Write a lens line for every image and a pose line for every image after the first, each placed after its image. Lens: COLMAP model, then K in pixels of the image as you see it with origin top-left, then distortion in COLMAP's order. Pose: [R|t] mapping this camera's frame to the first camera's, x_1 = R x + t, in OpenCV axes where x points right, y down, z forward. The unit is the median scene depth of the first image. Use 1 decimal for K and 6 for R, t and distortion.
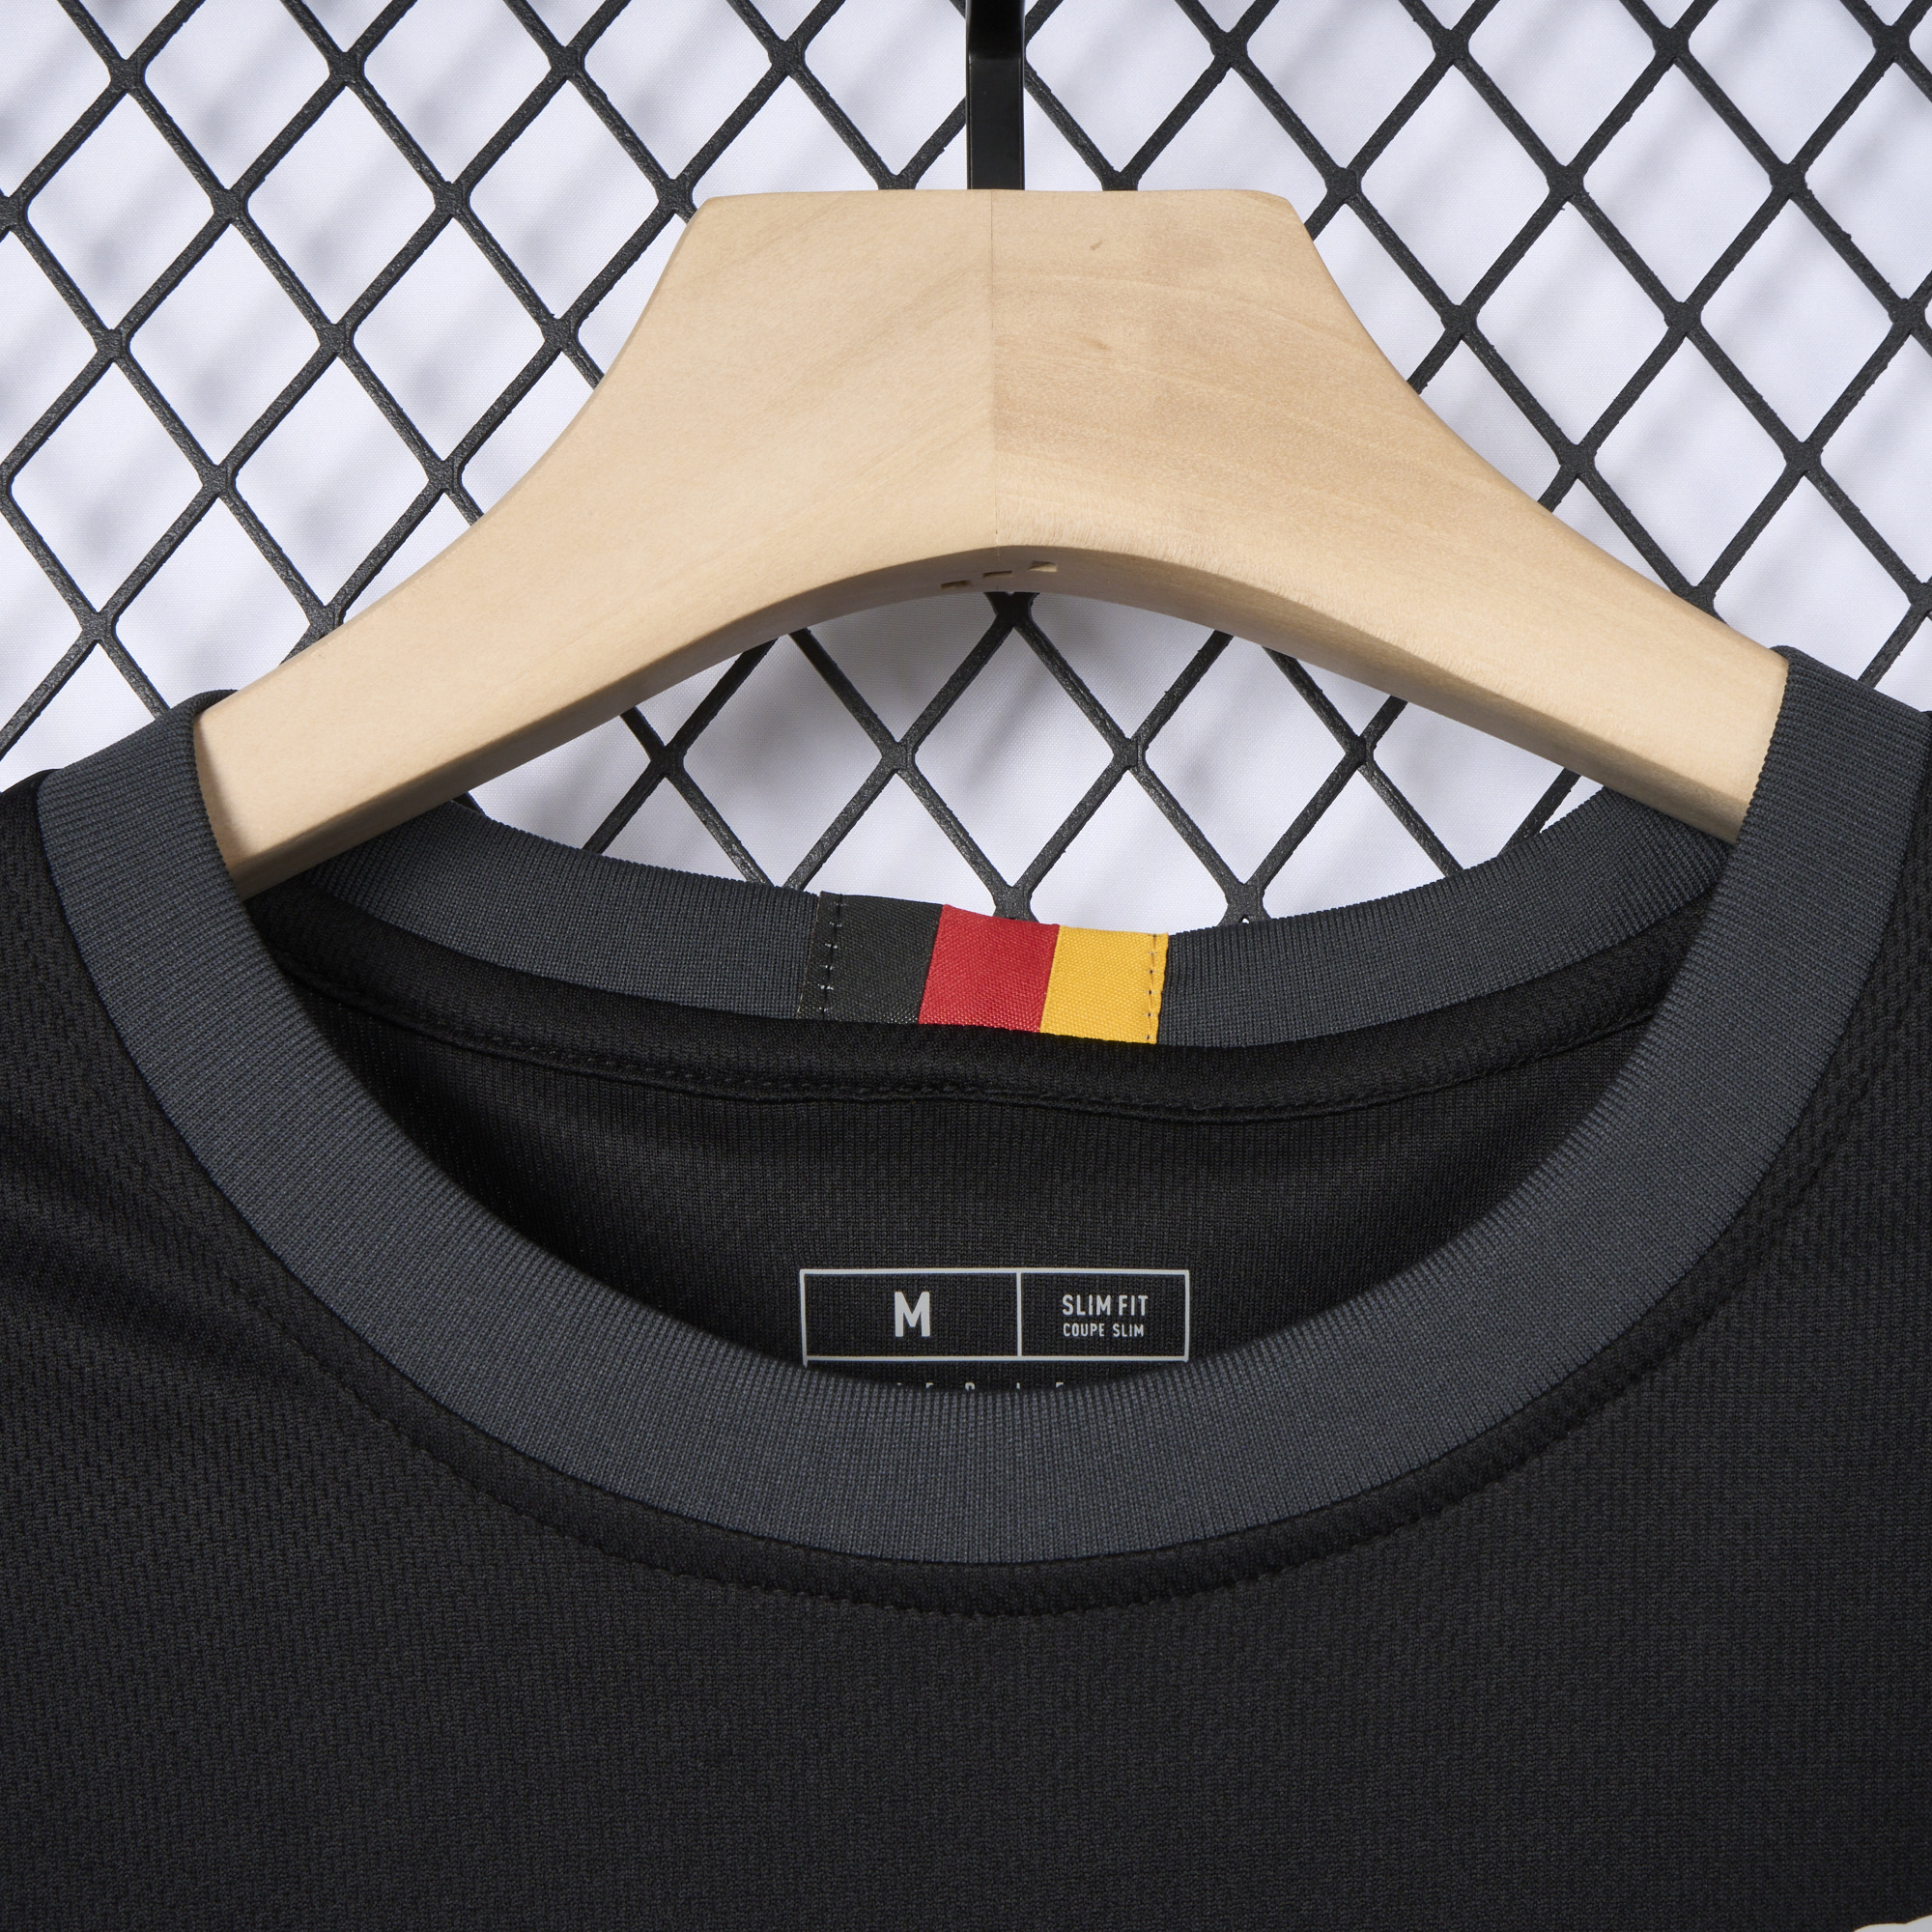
lens RADIAL K [[3080.1, 0, 960.9], [0, 3080.1, 968.5], [0, 0, 1]] dist [-0.070747, 0.000000]
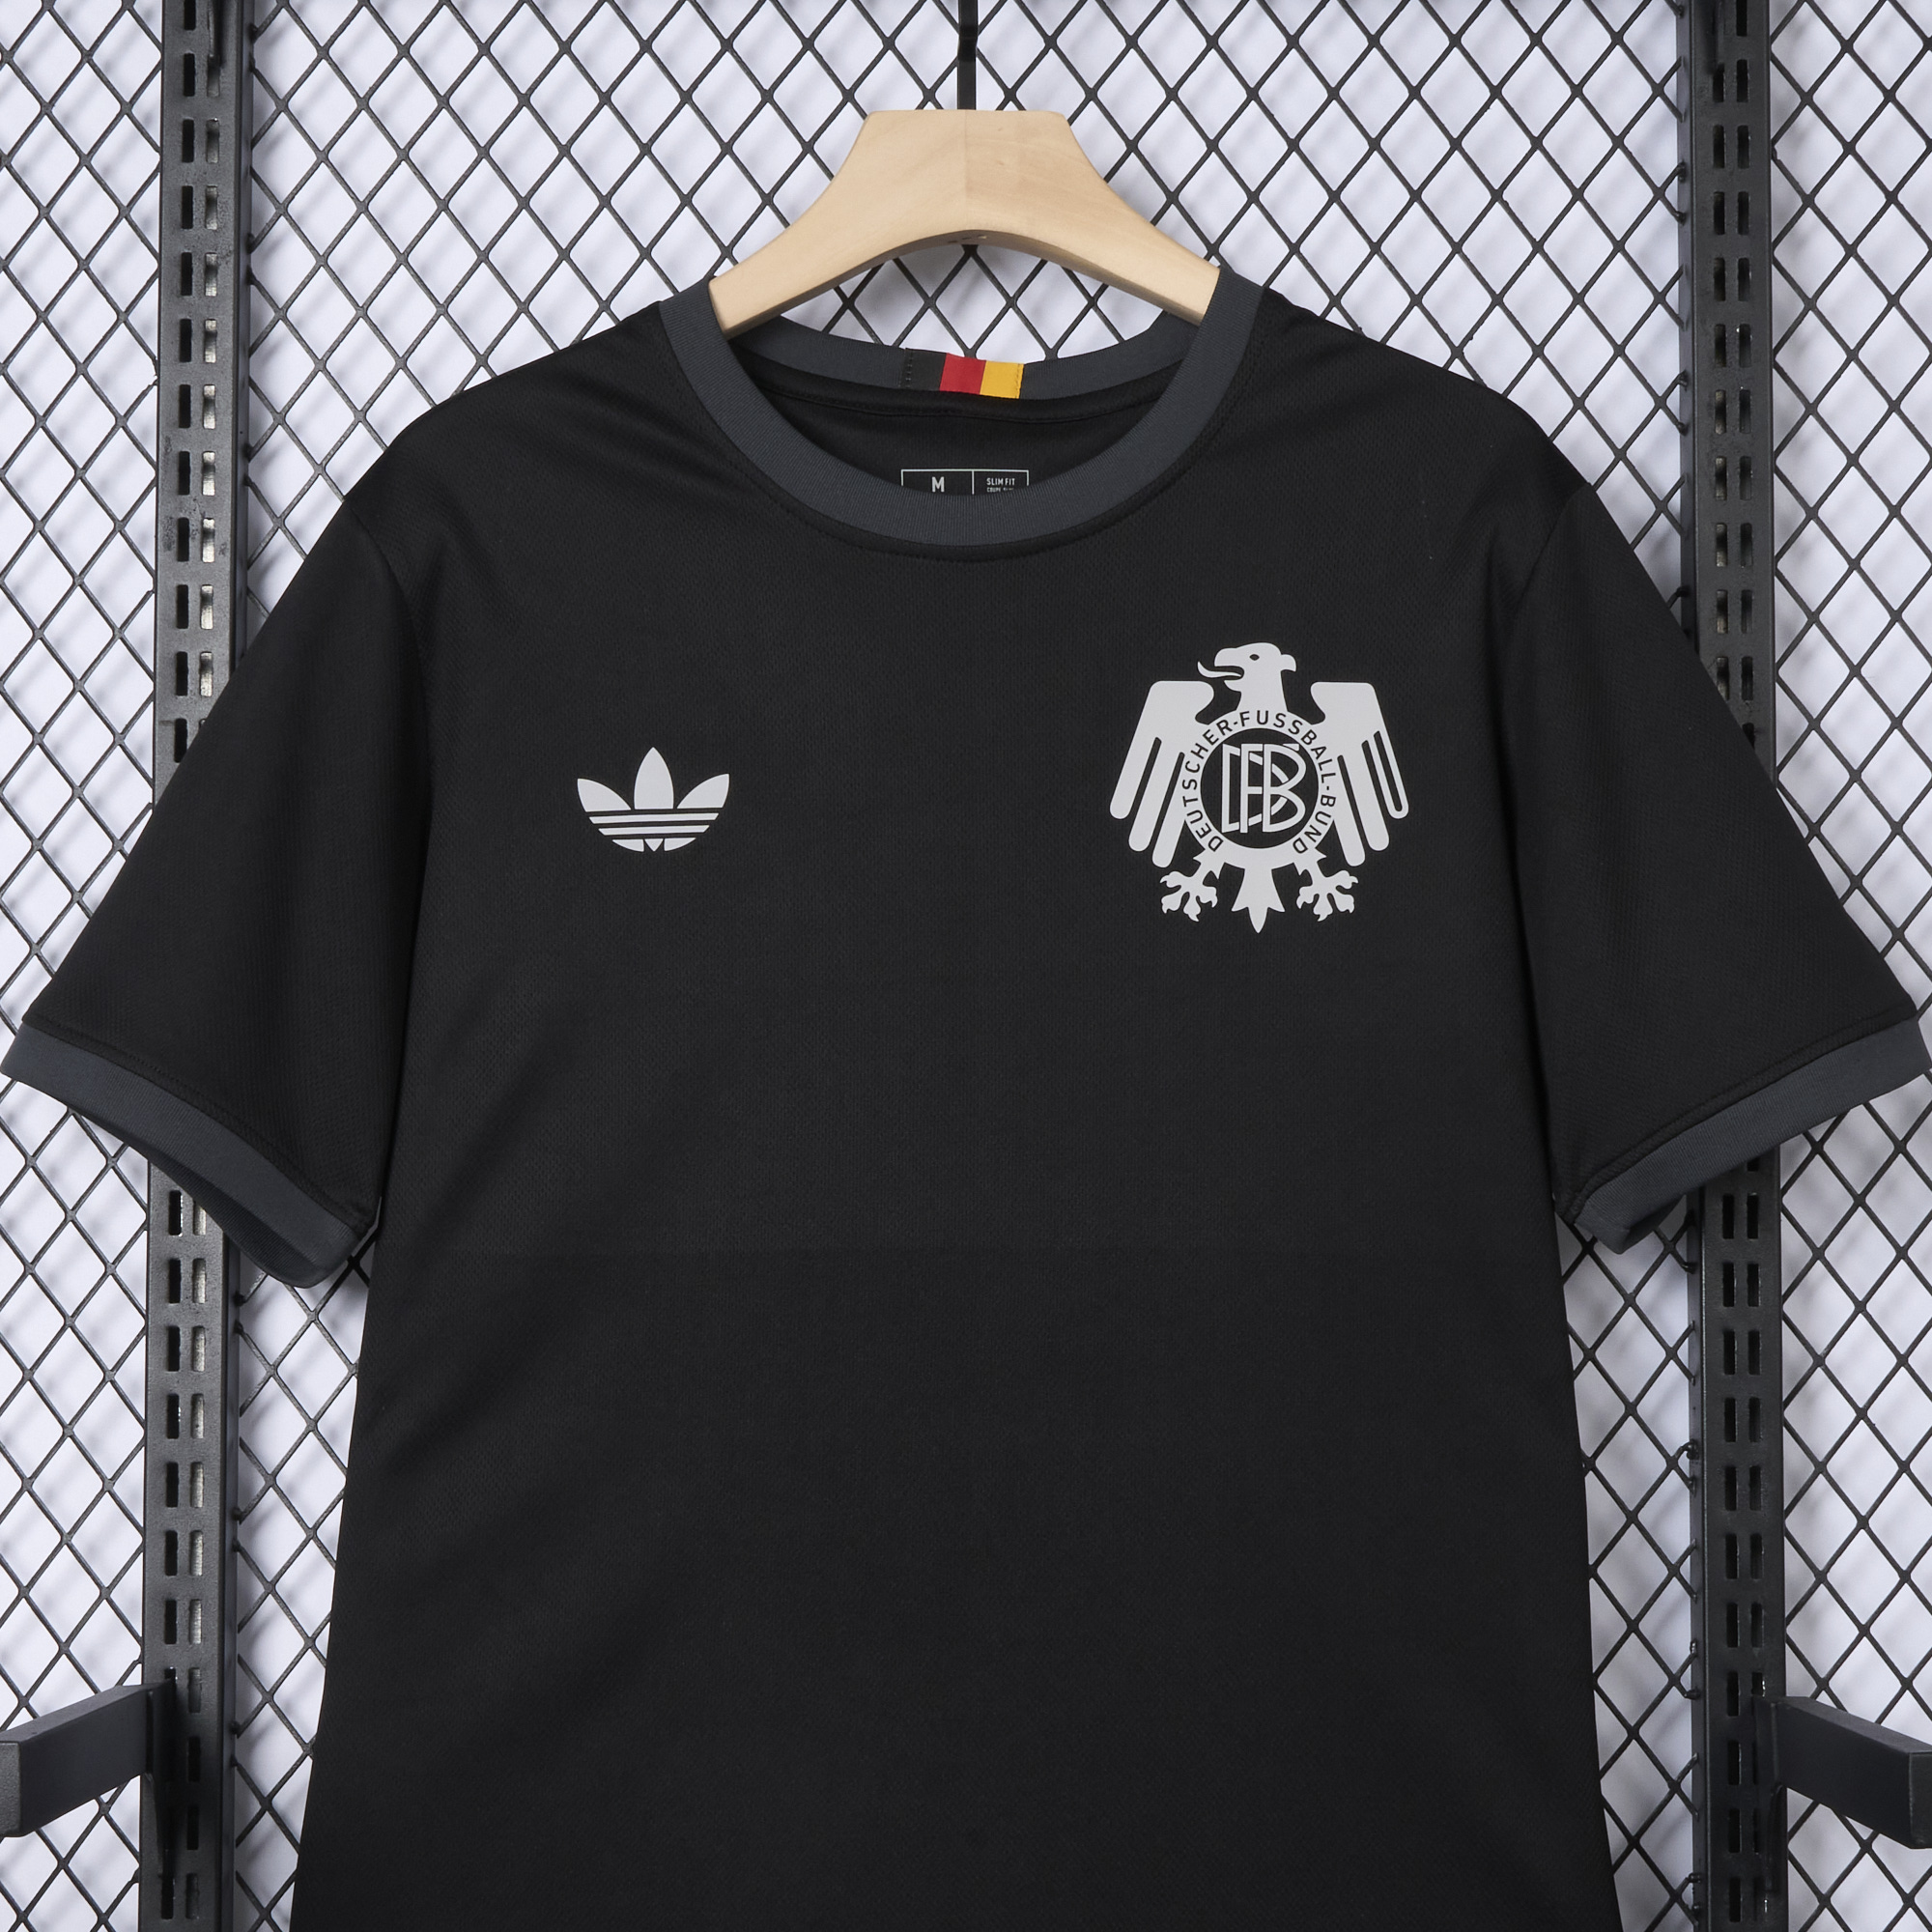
lens RADIAL K [[3080.1, 0, 970.6], [0, 3080.1, 981.0], [0, 0, 1]] dist [-0.070747, 0.000000]
pose [[0.999562, 0.001473, 0.029555, -0.068770], [-0.005120, 0.992308, 0.123689, 0.211089], [-0.029145, -0.123786, 0.991881, -1.973382]]
